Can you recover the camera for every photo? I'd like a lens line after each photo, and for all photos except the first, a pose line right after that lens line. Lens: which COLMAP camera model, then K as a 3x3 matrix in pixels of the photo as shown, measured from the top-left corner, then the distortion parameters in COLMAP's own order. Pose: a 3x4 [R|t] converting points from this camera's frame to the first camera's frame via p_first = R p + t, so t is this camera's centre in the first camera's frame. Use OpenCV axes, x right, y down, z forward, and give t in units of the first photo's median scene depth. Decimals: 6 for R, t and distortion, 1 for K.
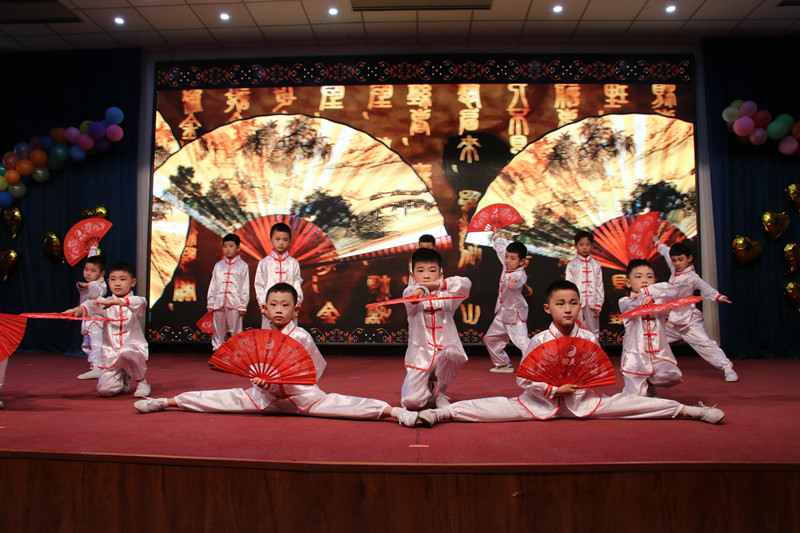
lens RADIAL K [[667.2, 0, 401.8], [0, 667.2, 266.1], [0, 0, 1]] dist [-0.060566, -0.005550]
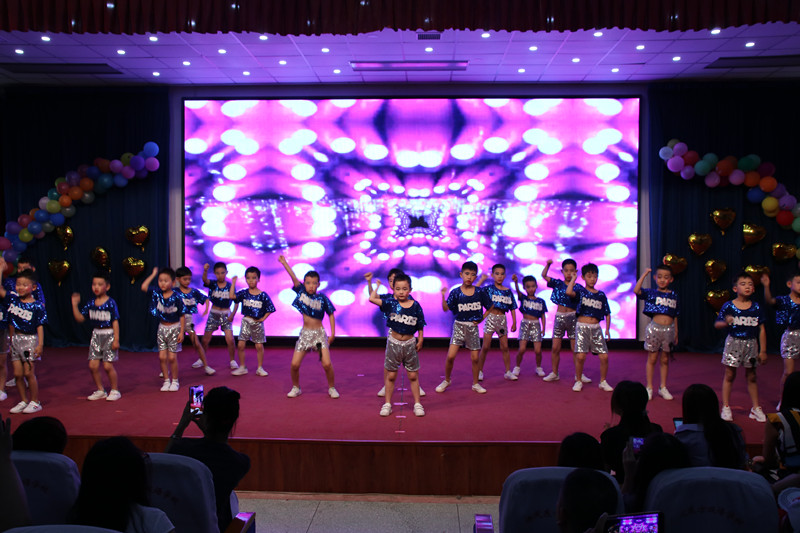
lens RADIAL K [[819.4, 0, 399.0], [0, 819.4, 266.7], [0, 0, 1]] dist [0.005523, 0.000000]
pose [[0.999995, -0.002447, 0.001971, 0.006505], [0.002237, 0.994975, 0.100097, -0.174600], [-0.002206, -0.100092, 0.994976, -0.521563]]
